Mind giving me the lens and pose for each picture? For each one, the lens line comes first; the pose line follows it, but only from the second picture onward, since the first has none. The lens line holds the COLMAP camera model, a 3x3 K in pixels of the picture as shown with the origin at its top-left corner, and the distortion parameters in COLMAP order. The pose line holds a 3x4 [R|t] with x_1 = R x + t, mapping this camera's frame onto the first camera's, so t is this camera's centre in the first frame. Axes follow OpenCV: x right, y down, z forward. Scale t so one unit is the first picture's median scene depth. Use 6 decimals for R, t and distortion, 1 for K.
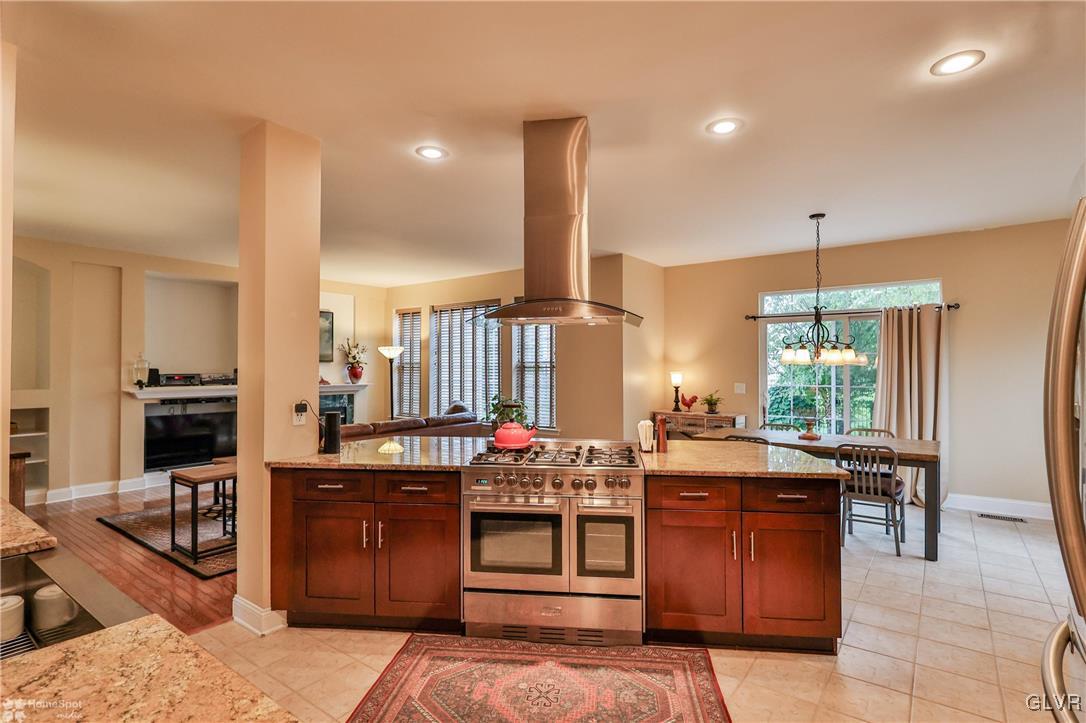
lens RADIAL K [[534.6, 0, 545.0], [0, 534.6, 362.9], [0, 0, 1]] dist [-0.000146, 0.002049]
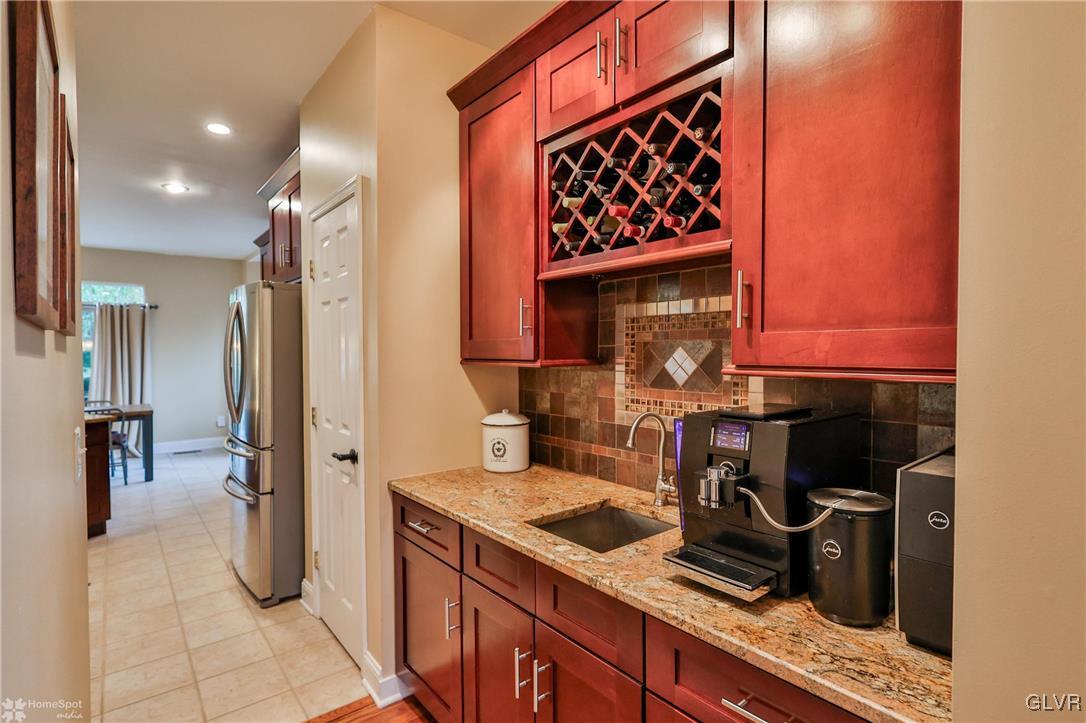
lens RADIAL K [[534.6, 0, 543.0], [0, 534.6, 358.9], [0, 0, 1]] dist [-0.000146, 0.002049]
pose [[0.254355, -0.020860, 0.966886, -0.356279], [-0.005203, 0.999723, 0.022937, -0.010707], [-0.967097, -0.010865, 0.254176, -0.359755]]
